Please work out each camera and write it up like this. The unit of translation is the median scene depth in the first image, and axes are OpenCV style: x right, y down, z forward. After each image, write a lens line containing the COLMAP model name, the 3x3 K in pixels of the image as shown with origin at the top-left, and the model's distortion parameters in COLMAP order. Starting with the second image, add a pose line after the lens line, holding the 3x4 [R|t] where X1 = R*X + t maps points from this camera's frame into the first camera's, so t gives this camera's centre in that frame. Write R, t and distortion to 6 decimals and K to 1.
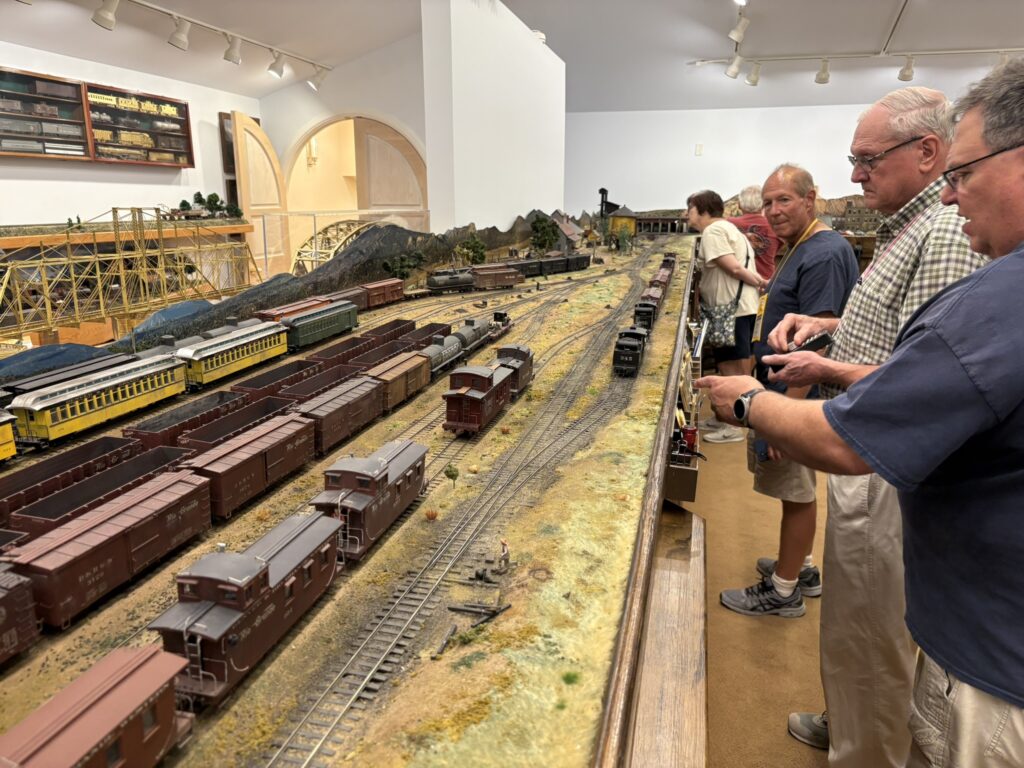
lens RADIAL K [[792.1, 0, 512.3], [0, 792.1, 386.9], [0, 0, 1]] dist [0.020523, -0.016726]
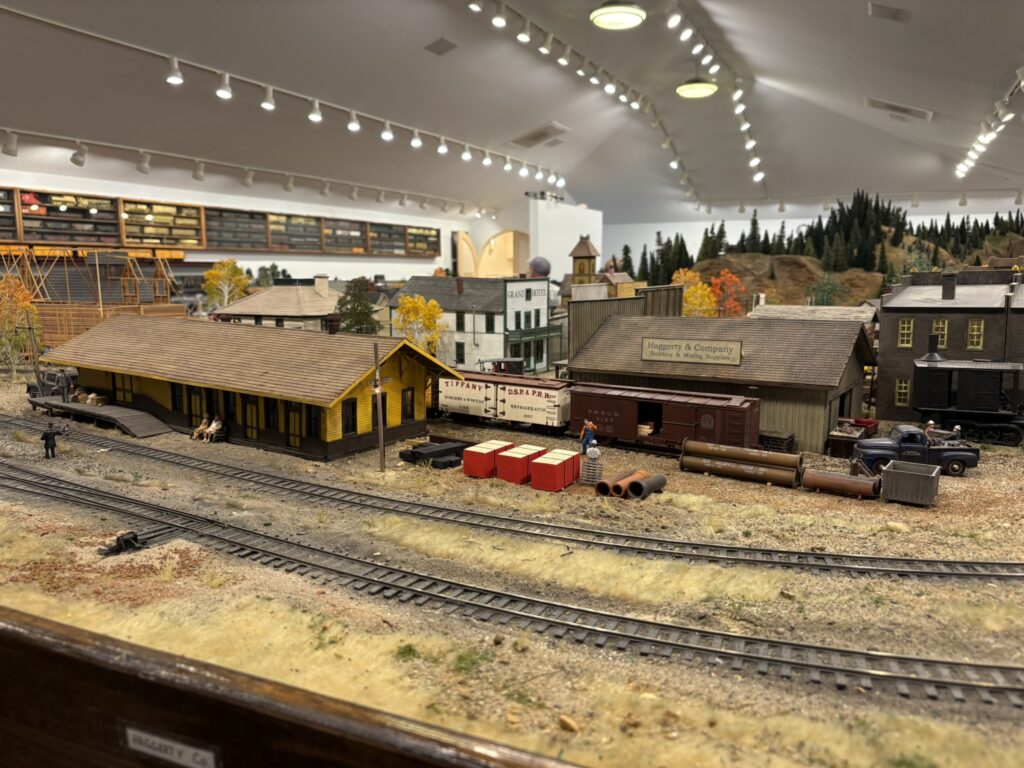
lens RADIAL K [[792.1, 0, 512.1], [0, 792.1, 384.0], [0, 0, 1]] dist [0.020523, -0.016726]
pose [[0.980965, 0.027759, -0.192193, 0.247257], [-0.044474, 0.995539, -0.083207, 0.271890], [0.189026, 0.090171, 0.977823, -1.171191]]
